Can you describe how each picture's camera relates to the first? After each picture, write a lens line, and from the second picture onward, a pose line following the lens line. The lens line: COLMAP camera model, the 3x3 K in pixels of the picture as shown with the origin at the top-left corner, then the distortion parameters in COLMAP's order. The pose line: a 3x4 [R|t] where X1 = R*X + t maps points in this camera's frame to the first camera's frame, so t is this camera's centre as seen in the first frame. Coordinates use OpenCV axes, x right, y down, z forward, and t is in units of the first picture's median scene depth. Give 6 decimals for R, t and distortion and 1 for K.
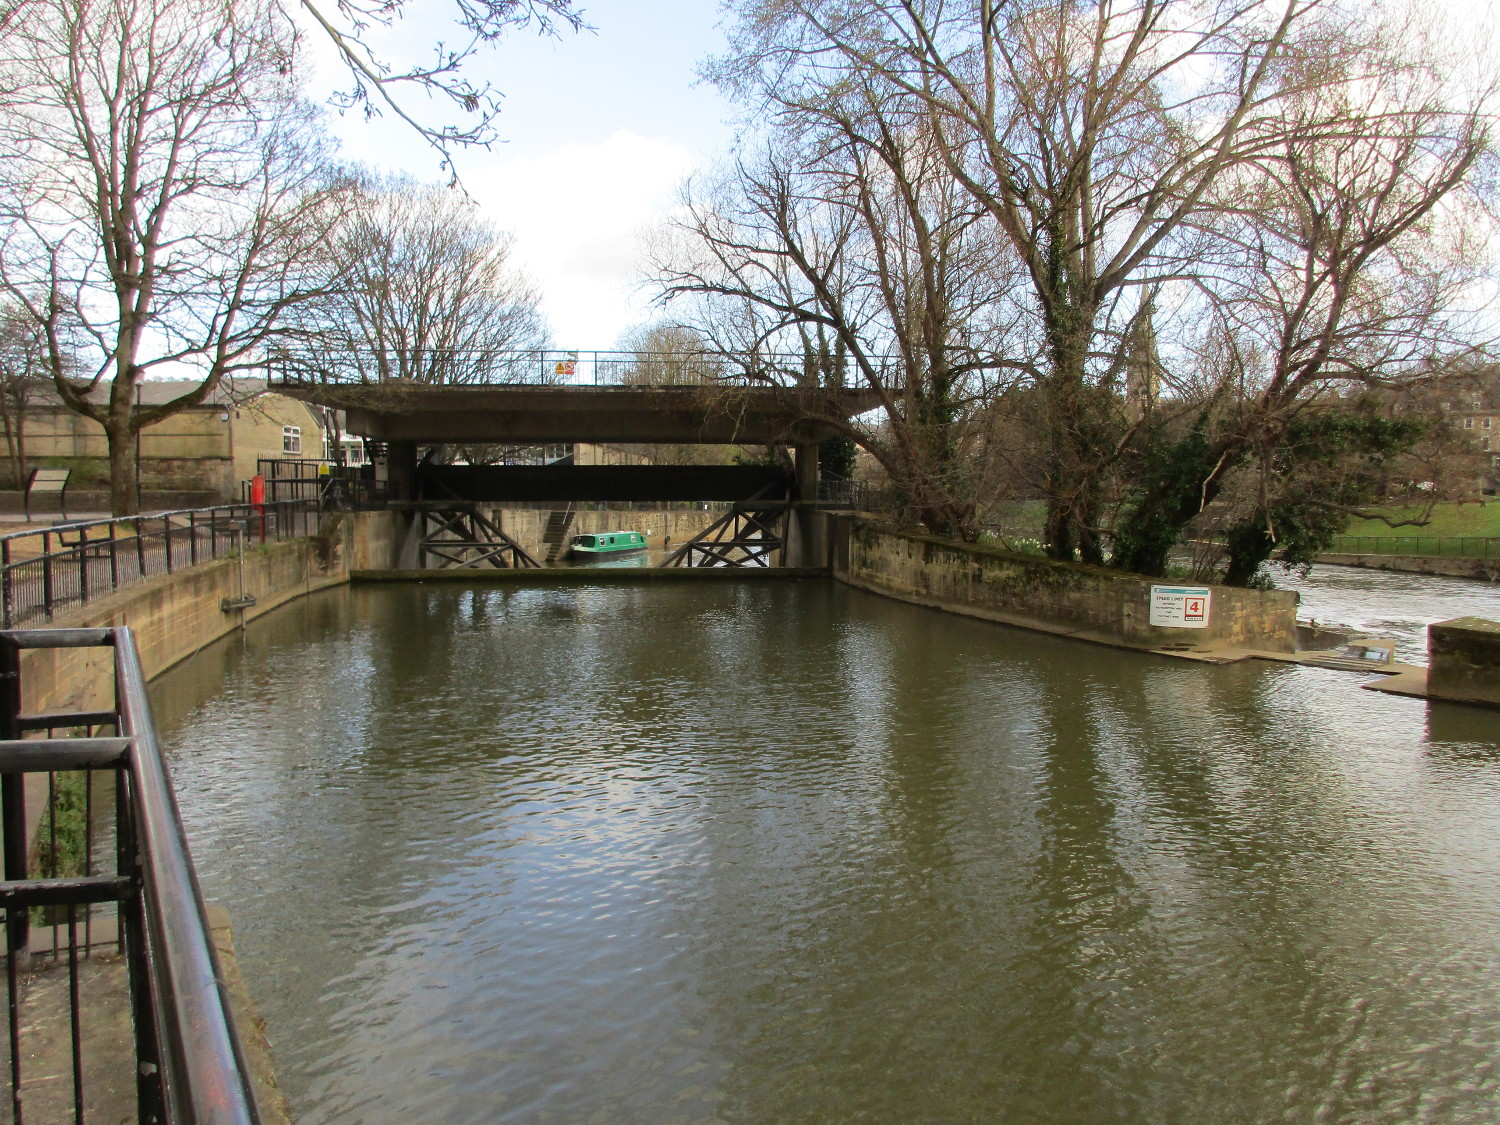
lens RADIAL K [[1138.2, 0, 751.6], [0, 1138.2, 555.6], [0, 0, 1]] dist [-0.000030, 0.013978]
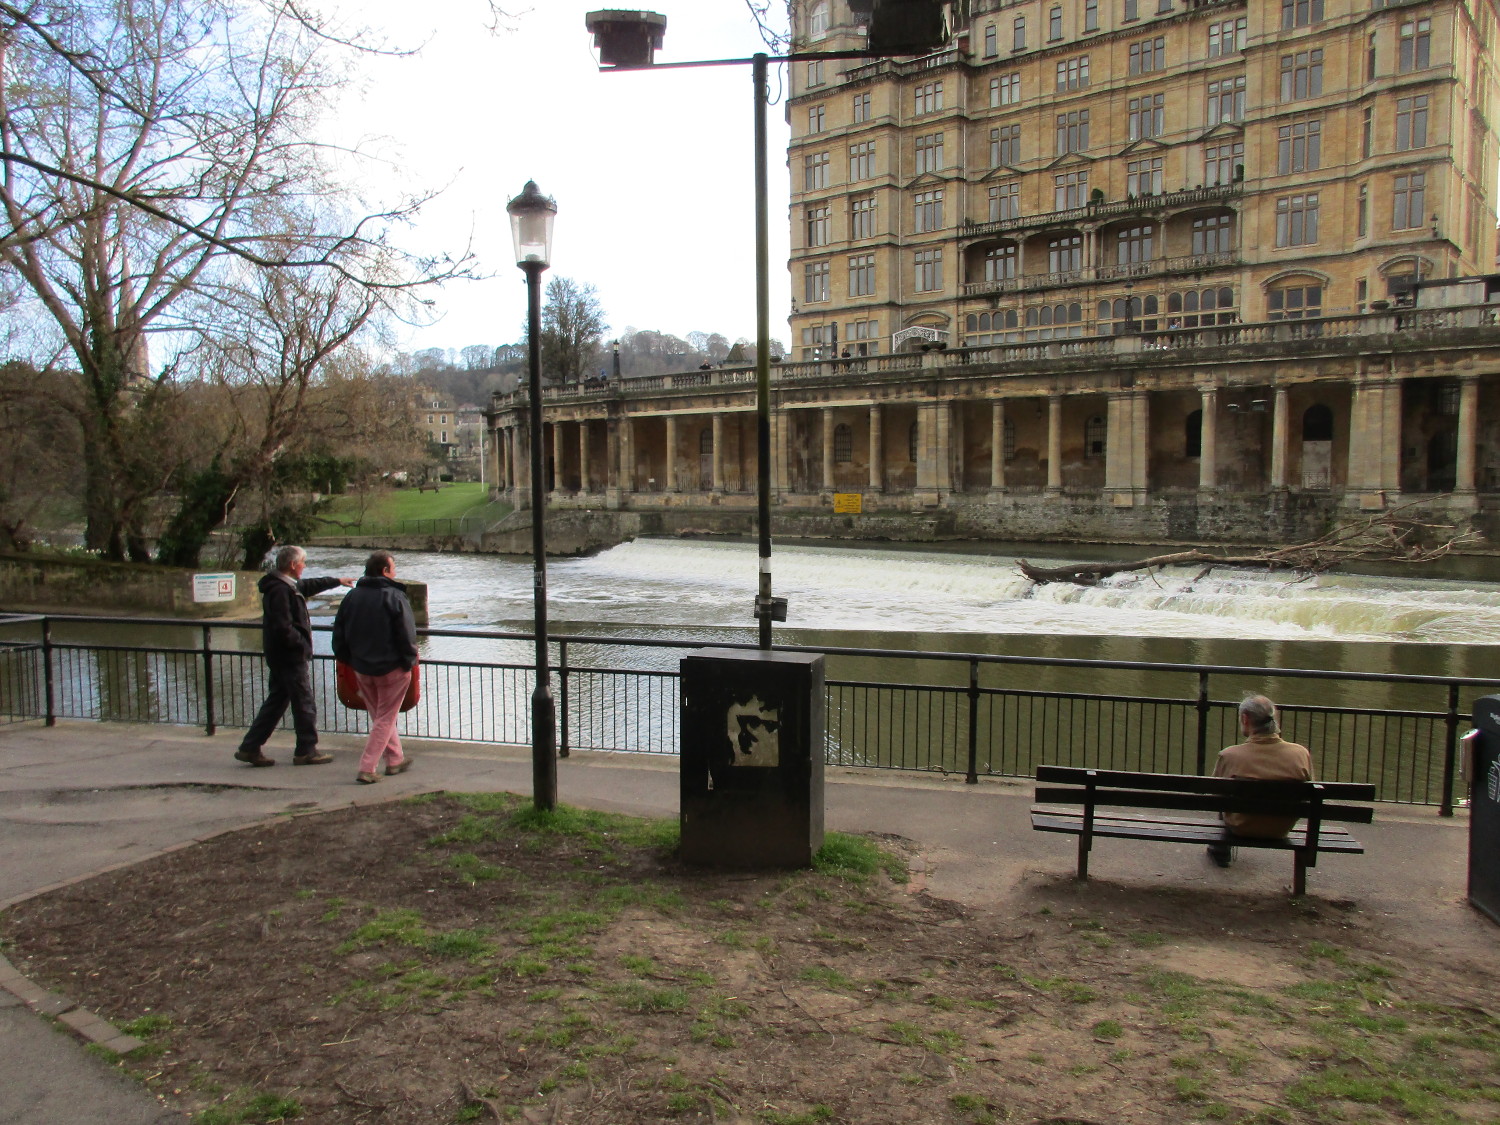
lens RADIAL K [[1138.2, 0, 751.0], [0, 1138.2, 555.4], [0, 0, 1]] dist [-0.000030, 0.013978]
pose [[0.678617, -0.069791, 0.731169, -0.210342], [0.059591, 0.997425, 0.039898, -0.012771], [-0.732071, 0.016496, 0.681028, -0.474230]]
